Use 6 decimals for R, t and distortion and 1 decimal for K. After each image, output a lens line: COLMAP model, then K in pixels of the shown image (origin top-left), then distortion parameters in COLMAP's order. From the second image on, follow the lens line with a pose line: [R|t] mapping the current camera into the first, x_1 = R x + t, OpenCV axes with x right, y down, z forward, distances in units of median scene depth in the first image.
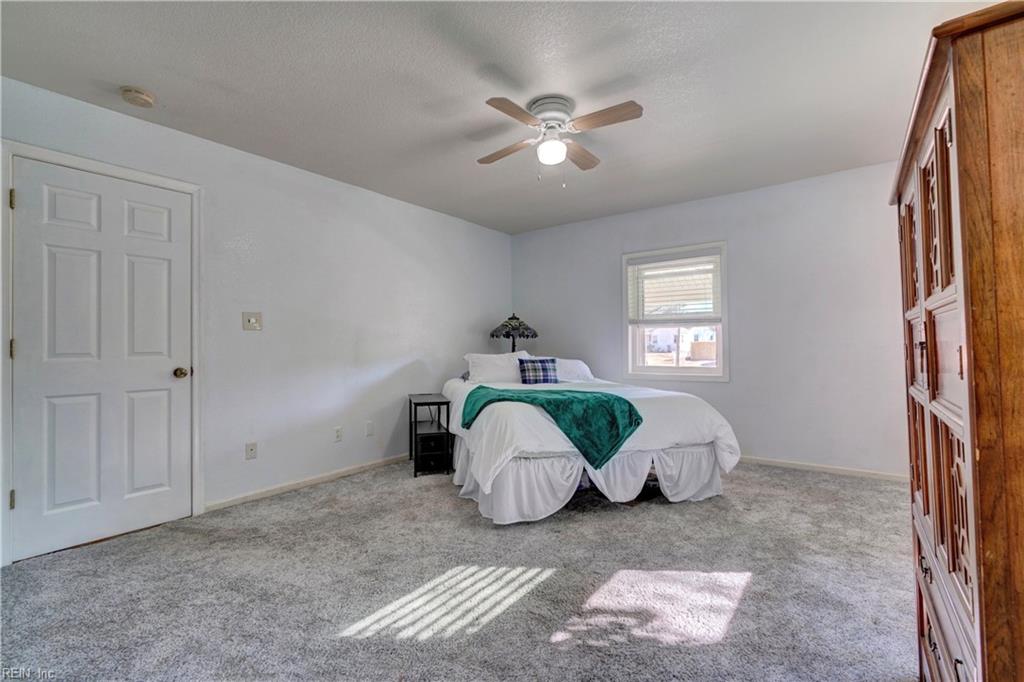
lens RADIAL K [[457.7, 0, 511.4], [0, 457.7, 341.6], [0, 0, 1]] dist [-0.011272, 0.005808]
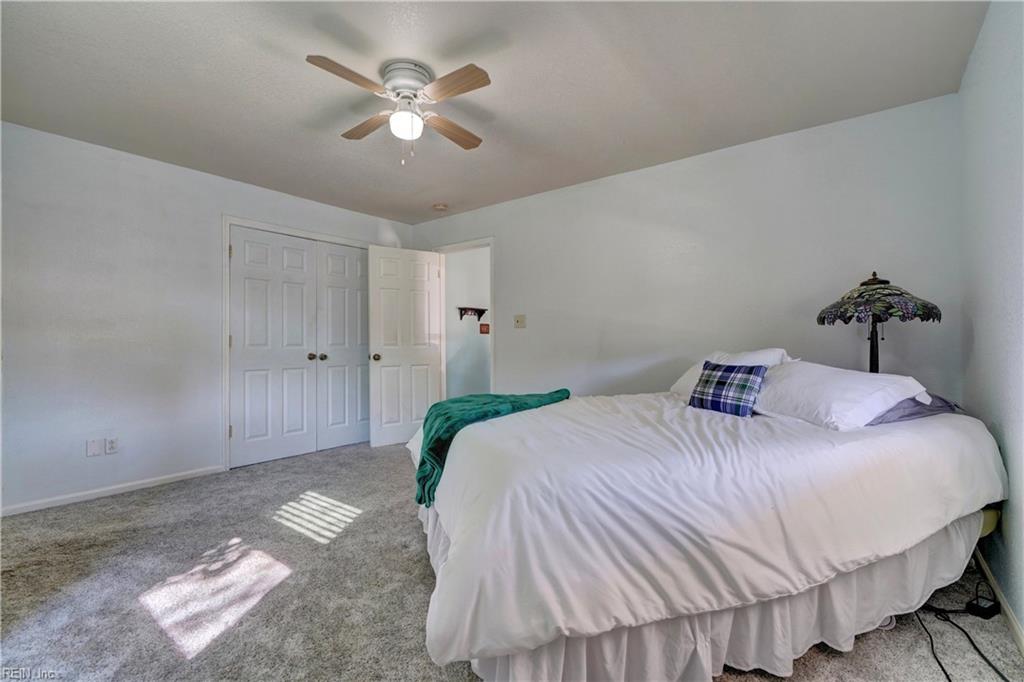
lens RADIAL K [[457.7, 0, 511.4], [0, 457.7, 341.6], [0, 0, 1]] dist [-0.011272, 0.005808]
pose [[-0.016586, 0.003558, -0.999856, 1.237207], [0.013287, 0.999906, 0.003338, 0.012945], [0.999774, -0.013230, -0.016631, 1.531640]]
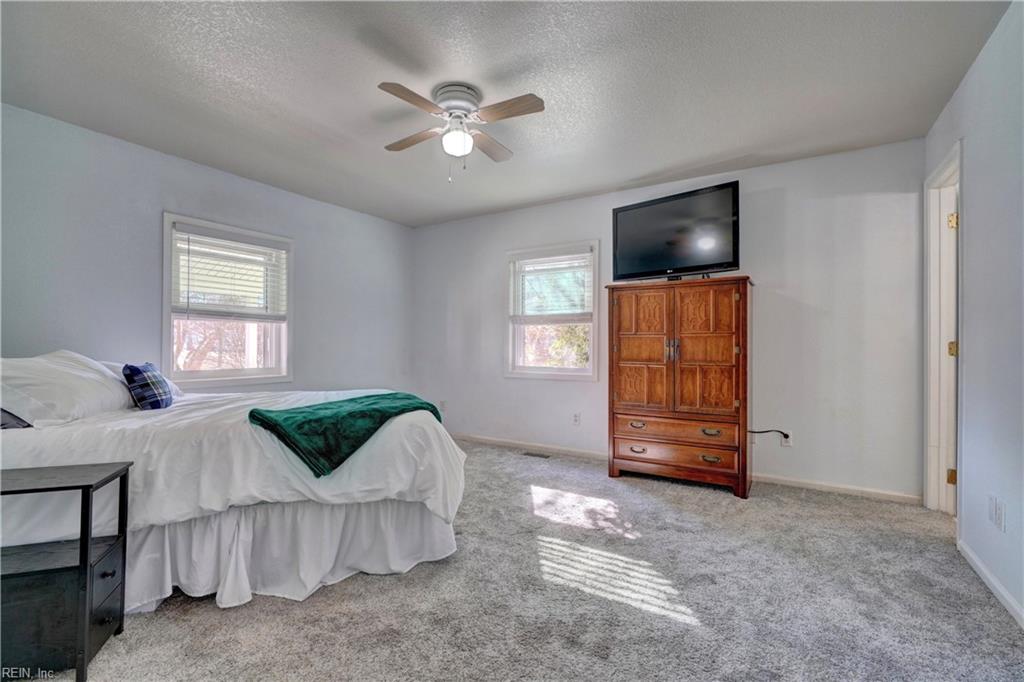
lens RADIAL K [[457.7, 0, 511.4], [0, 457.7, 341.6], [0, 0, 1]] dist [-0.011272, 0.005808]
pose [[-0.079095, 0.019064, 0.996685, -1.104402], [-0.012210, 0.999724, -0.020091, 0.032047], [-0.996792, -0.013758, -0.078840, 1.210216]]
